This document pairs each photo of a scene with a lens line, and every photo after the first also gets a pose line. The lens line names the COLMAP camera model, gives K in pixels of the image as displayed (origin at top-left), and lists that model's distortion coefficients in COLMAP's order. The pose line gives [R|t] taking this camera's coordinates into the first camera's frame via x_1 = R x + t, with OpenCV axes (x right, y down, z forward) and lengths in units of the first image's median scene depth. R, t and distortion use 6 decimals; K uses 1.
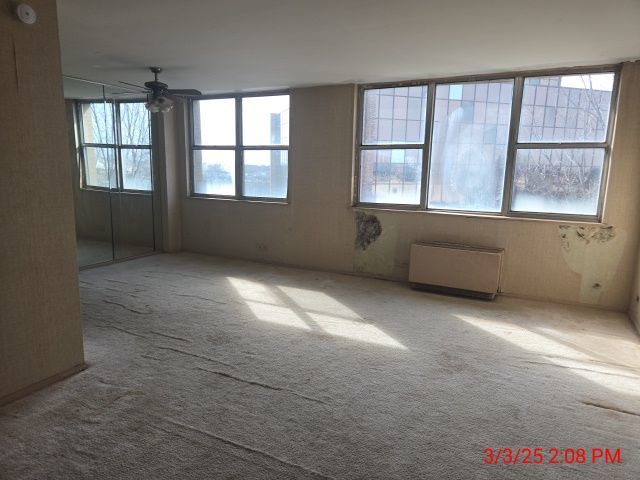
lens RADIAL K [[425.1, 0, 325.2], [0, 425.1, 238.7], [0, 0, 1]] dist [0.077875, -0.062335]
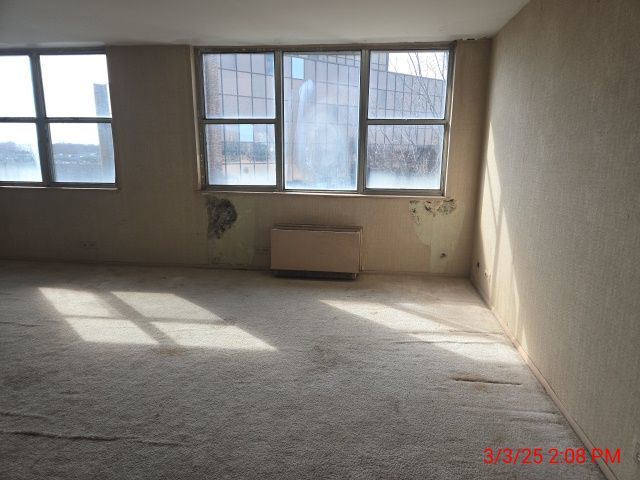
lens RADIAL K [[425.1, 0, 325.2], [0, 425.1, 238.7], [0, 0, 1]] dist [0.077875, -0.062335]
pose [[0.941565, -0.081132, 0.326913, 0.011203], [0.065999, 0.996182, 0.057141, -0.011350], [-0.330301, -0.032227, 0.943325, 0.100765]]
